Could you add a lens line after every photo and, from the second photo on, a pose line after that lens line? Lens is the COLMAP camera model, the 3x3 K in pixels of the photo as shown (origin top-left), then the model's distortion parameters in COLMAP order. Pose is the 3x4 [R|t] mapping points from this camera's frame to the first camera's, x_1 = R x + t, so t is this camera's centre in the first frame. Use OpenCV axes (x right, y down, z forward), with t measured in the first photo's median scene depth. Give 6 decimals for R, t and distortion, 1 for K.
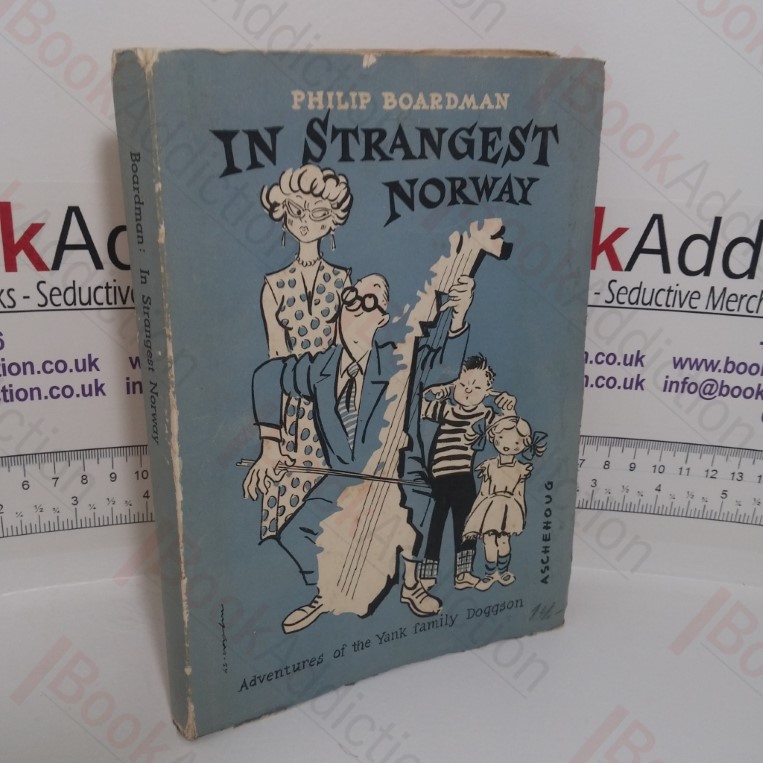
lens RADIAL K [[805.2, 0, 376.1], [0, 805.2, 373.3], [0, 0, 1]] dist [0.002267, 0.000000]
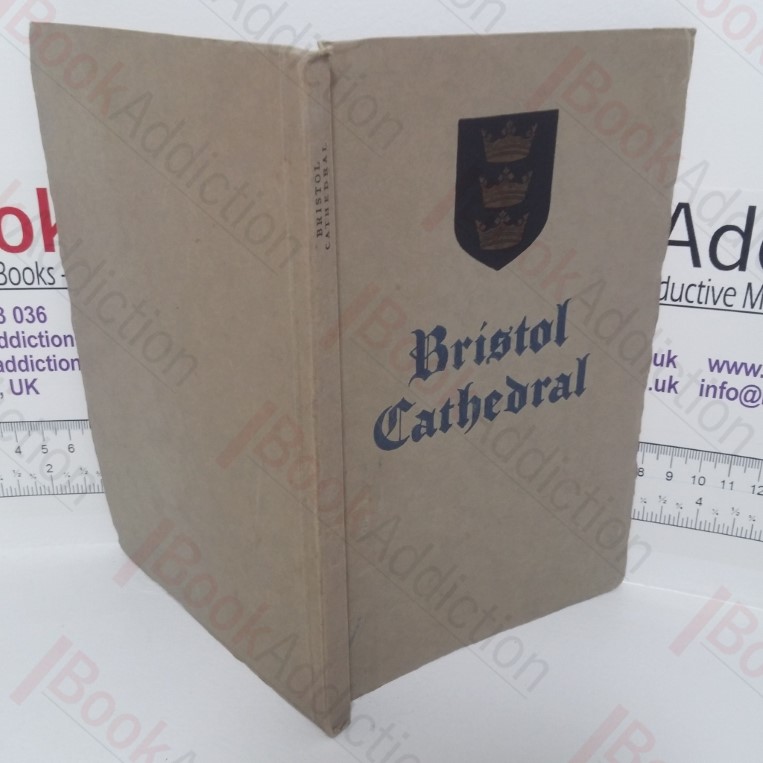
lens RADIAL K [[847.1, 0, 385.0], [0, 847.1, 390.9], [0, 0, 1]] dist [0.015884, 0.000000]
pose [[0.973939, 0.053934, -0.220304, 0.230551], [-0.049847, 0.998467, 0.024070, 0.011826], [0.221264, -0.012461, 0.975134, -0.030818]]
